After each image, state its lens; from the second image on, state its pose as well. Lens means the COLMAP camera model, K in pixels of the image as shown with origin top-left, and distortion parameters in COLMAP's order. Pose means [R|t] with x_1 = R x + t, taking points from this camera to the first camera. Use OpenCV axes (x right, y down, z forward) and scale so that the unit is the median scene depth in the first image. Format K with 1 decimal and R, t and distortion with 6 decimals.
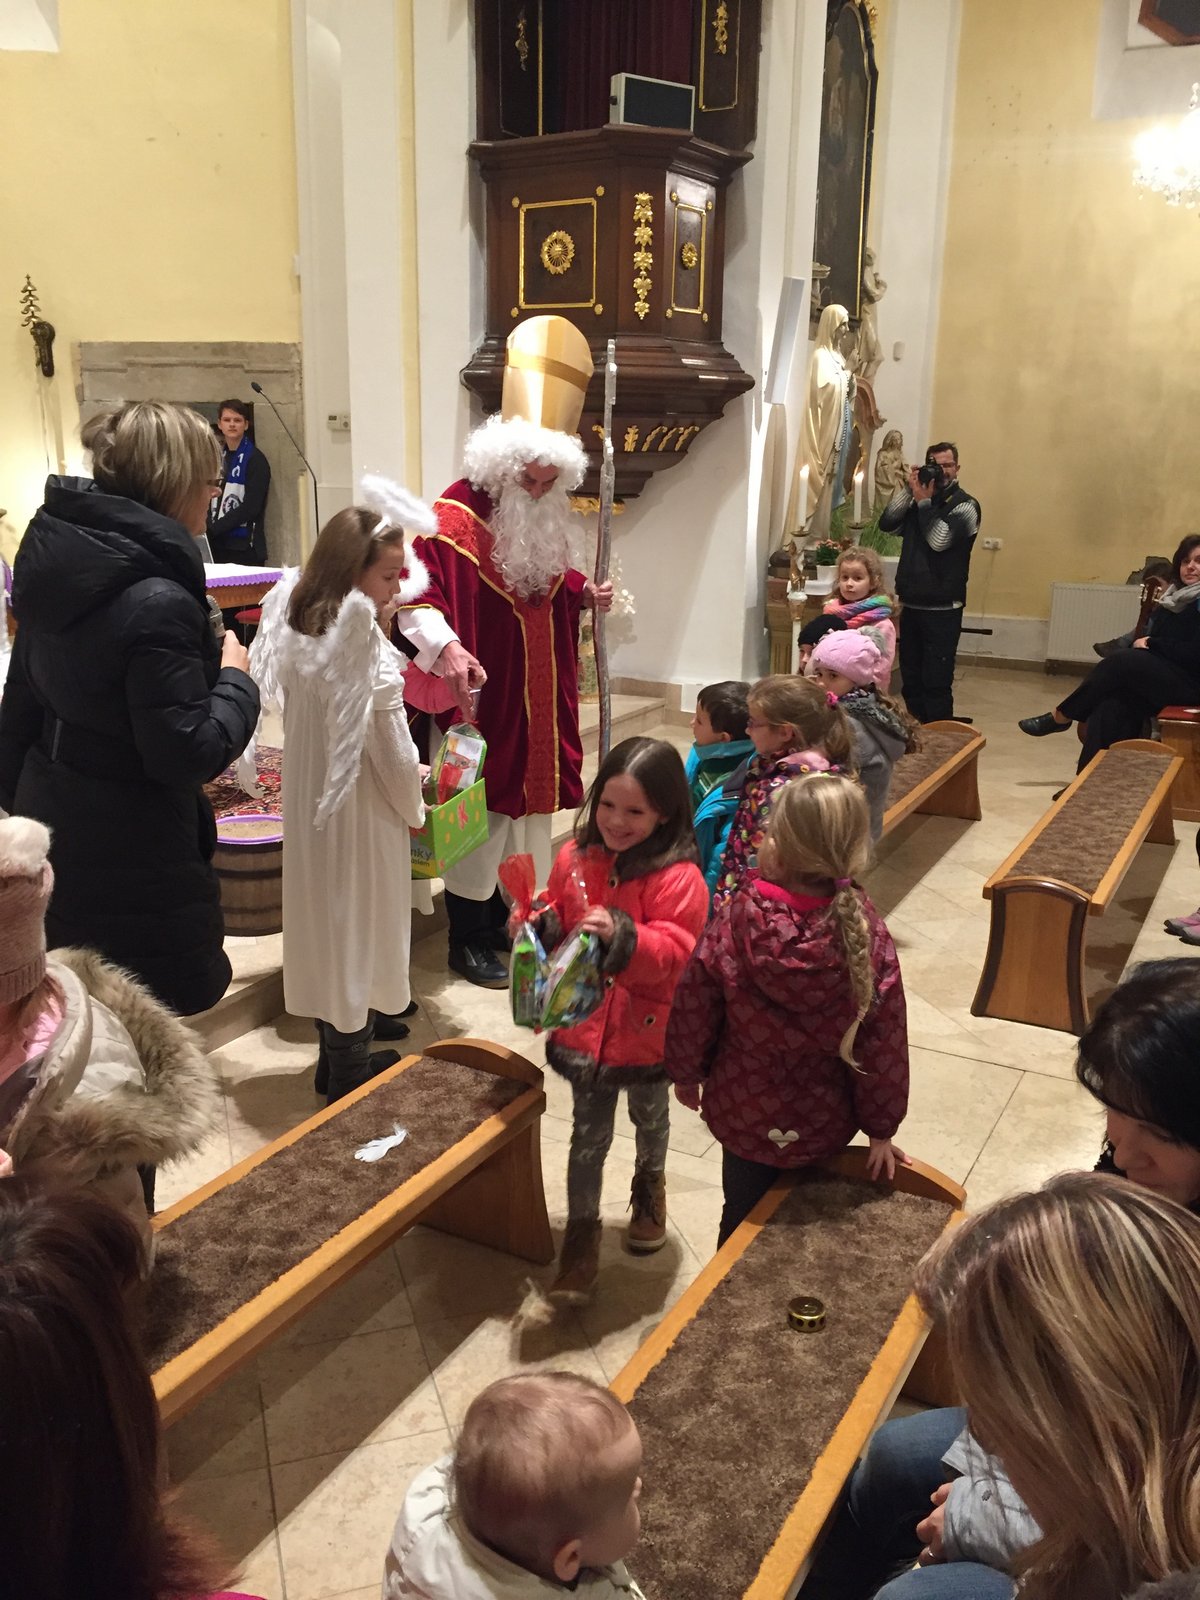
lens RADIAL K [[1392.9, 0, 608.5], [0, 1392.9, 800.2], [0, 0, 1]] dist [0.104179, -0.140036]
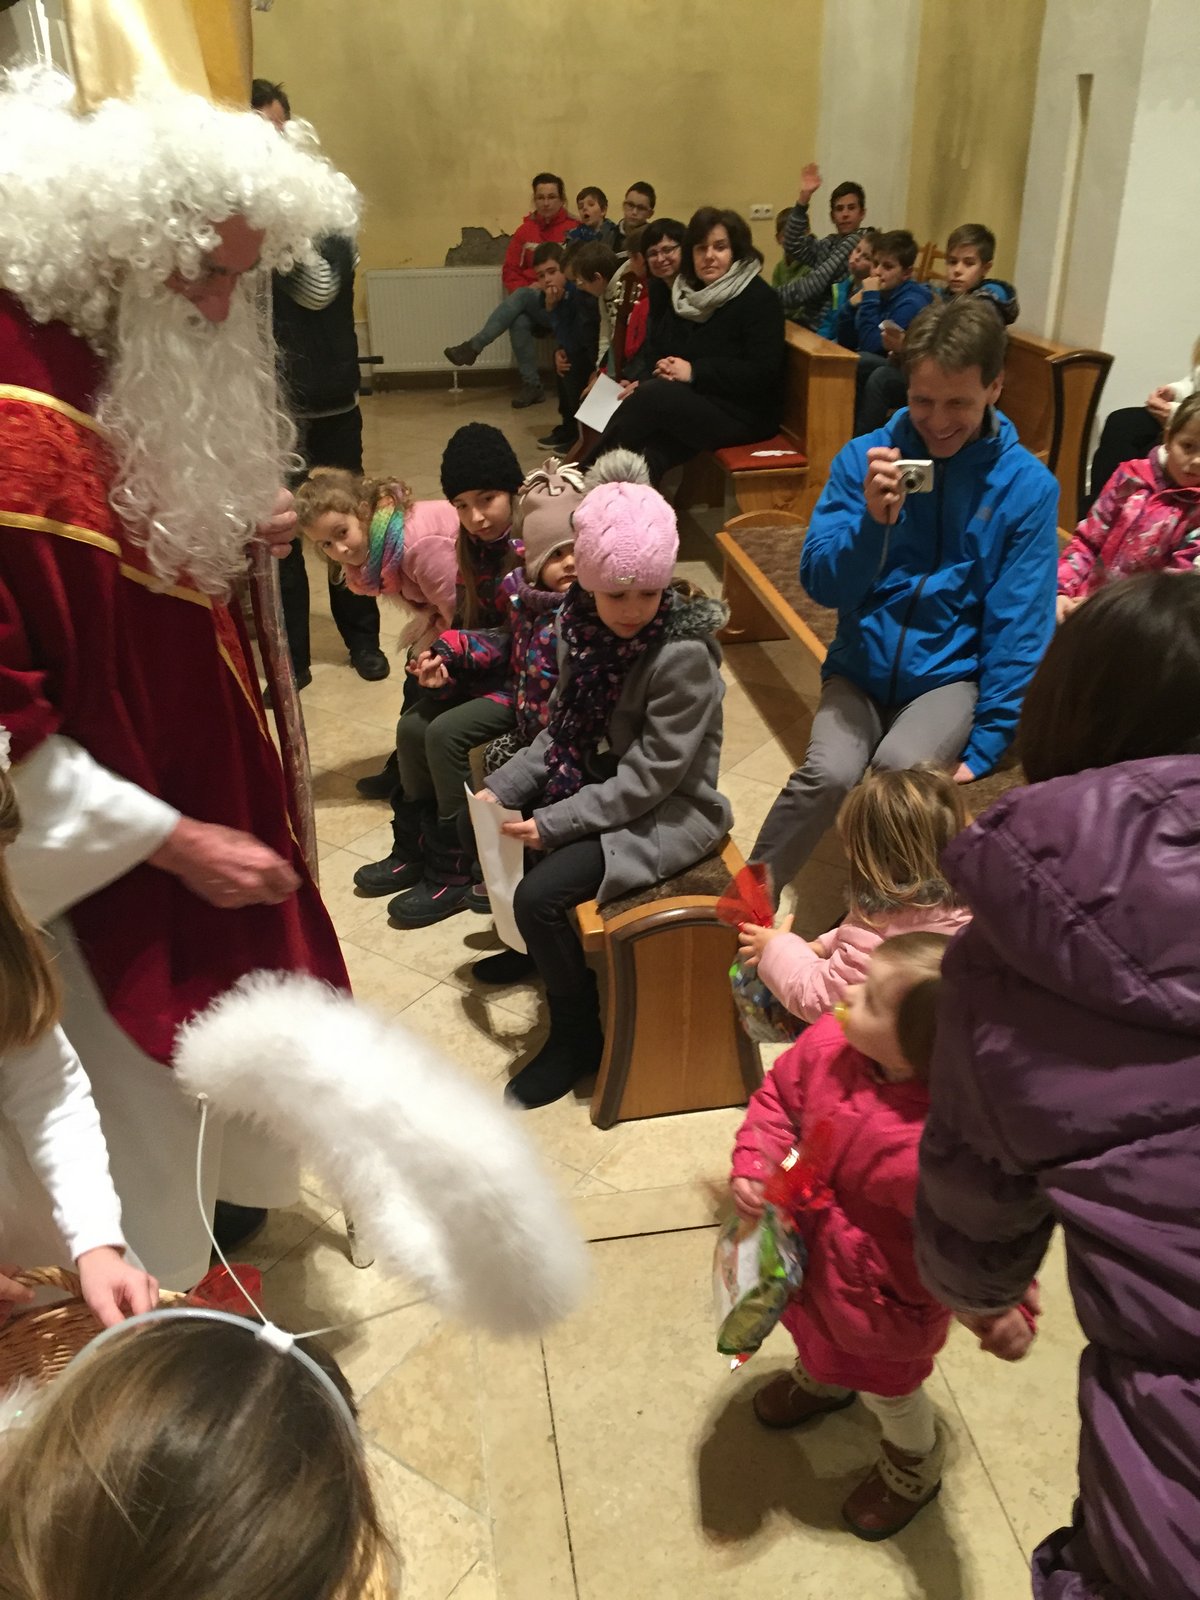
lens RADIAL K [[1396.2, 0, 605.0], [0, 1396.2, 794.5], [0, 0, 1]] dist [0.093312, -0.122000]
pose [[0.809223, -0.287236, 0.512497, -0.109752], [0.166410, 0.948672, 0.268940, -0.104854], [-0.563441, -0.132348, 0.815487, 0.367501]]
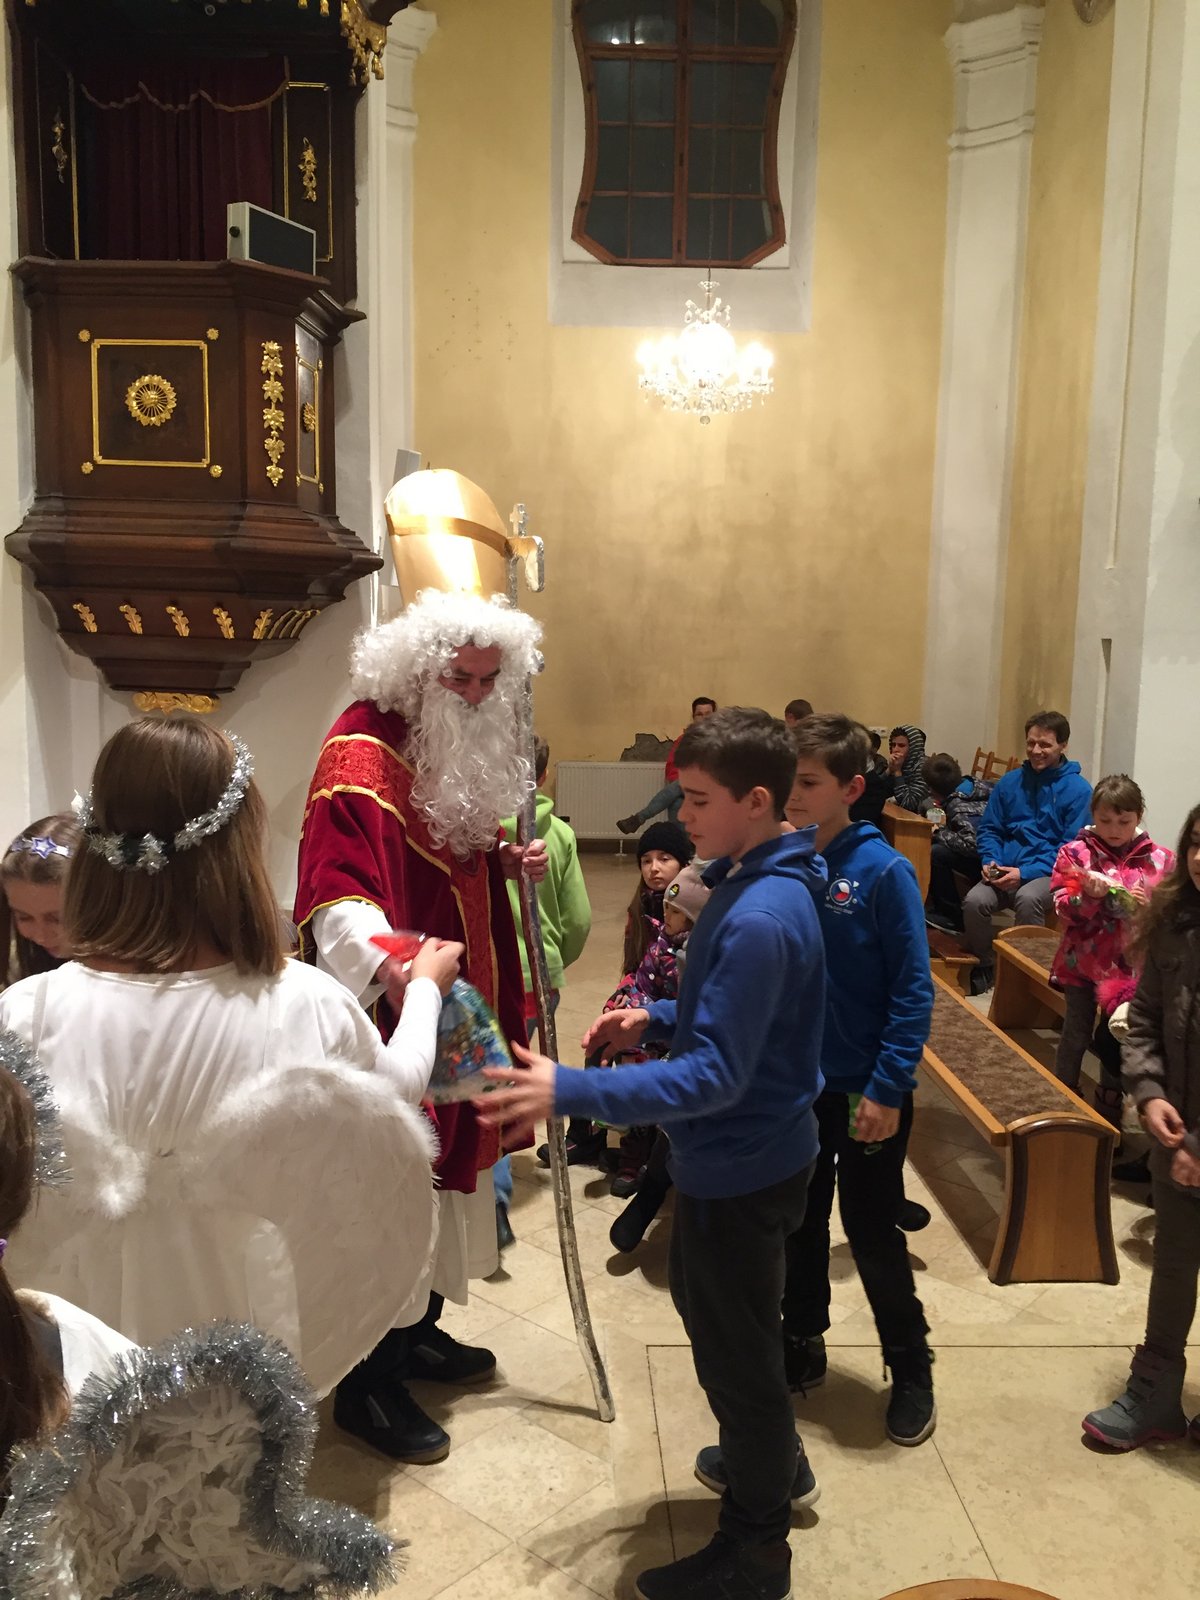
lens RADIAL K [[1399.8, 0, 604.1], [0, 1399.8, 790.1], [0, 0, 1]] dist [0.097424, -0.123029]
pose [[0.871061, -0.053313, 0.488273, -0.218118], [0.114107, 0.988859, -0.095592, -0.060867], [-0.477737, 0.138982, 0.867440, 0.203550]]
